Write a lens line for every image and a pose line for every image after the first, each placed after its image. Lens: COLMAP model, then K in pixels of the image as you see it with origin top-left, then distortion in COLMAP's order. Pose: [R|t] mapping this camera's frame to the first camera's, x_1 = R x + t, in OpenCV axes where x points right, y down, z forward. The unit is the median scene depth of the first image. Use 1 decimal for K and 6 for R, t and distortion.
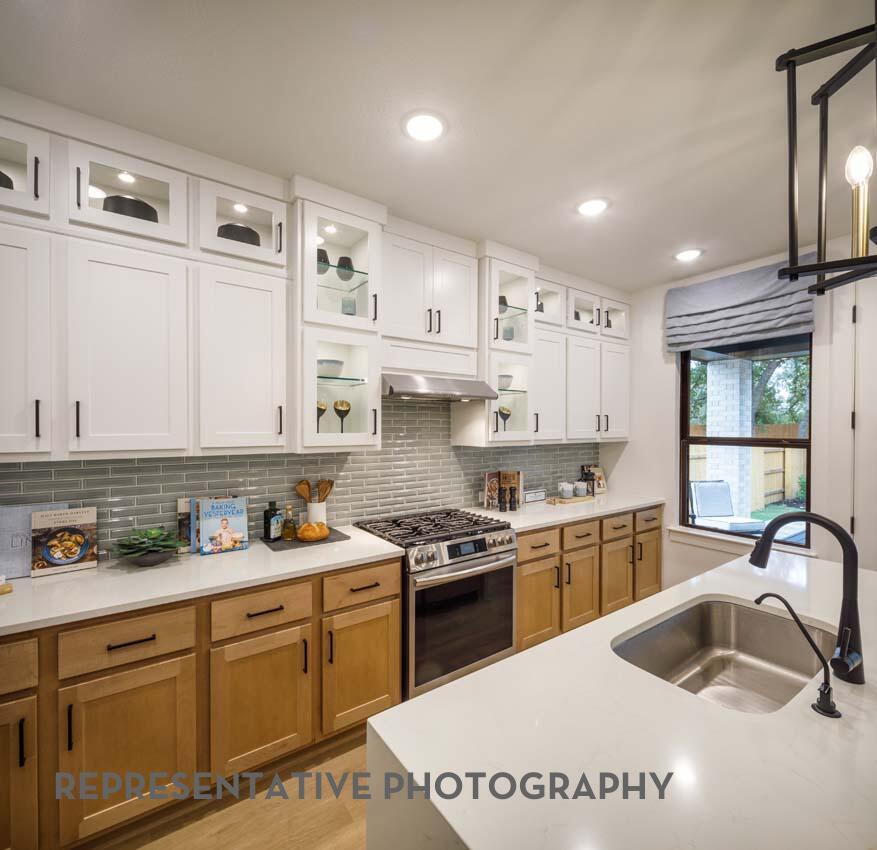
lens RADIAL K [[430.2, 0, 439.6], [0, 430.2, 430.3], [0, 0, 1]] dist [-0.000118, -0.001590]
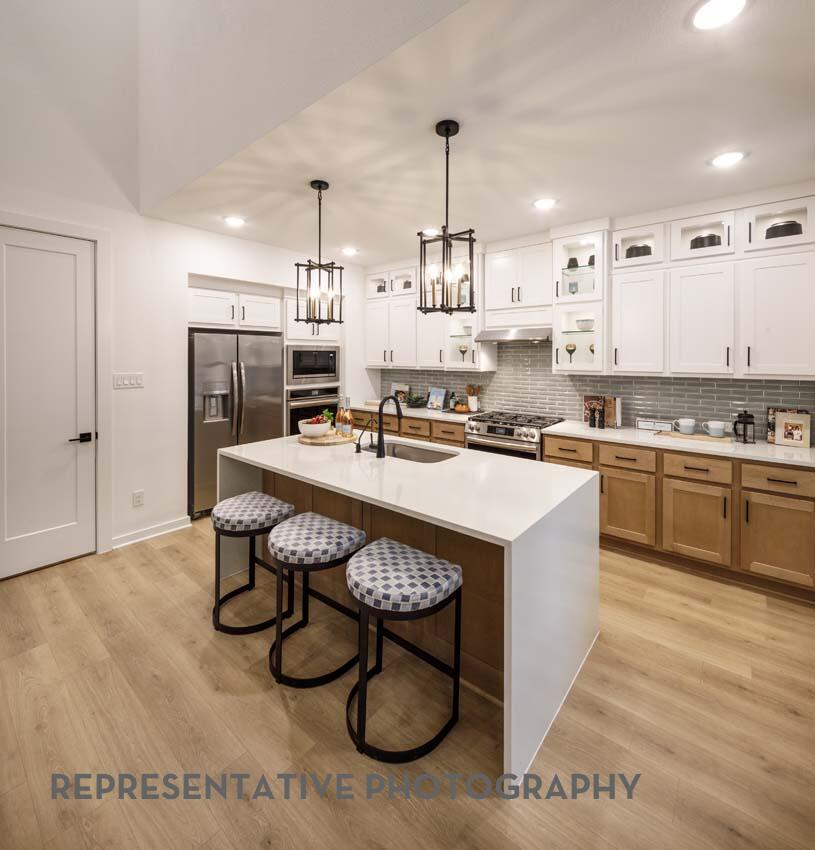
lens RADIAL K [[405.6, 0, 410.3], [0, 405.6, 361.6], [0, 0, 1]] dist [0.002150, 0.000070]
pose [[0.256586, 0.012660, -0.966439, 1.277736], [-0.009298, 0.999900, 0.010630, -0.010833], [0.966477, 0.006259, 0.256678, 0.203128]]
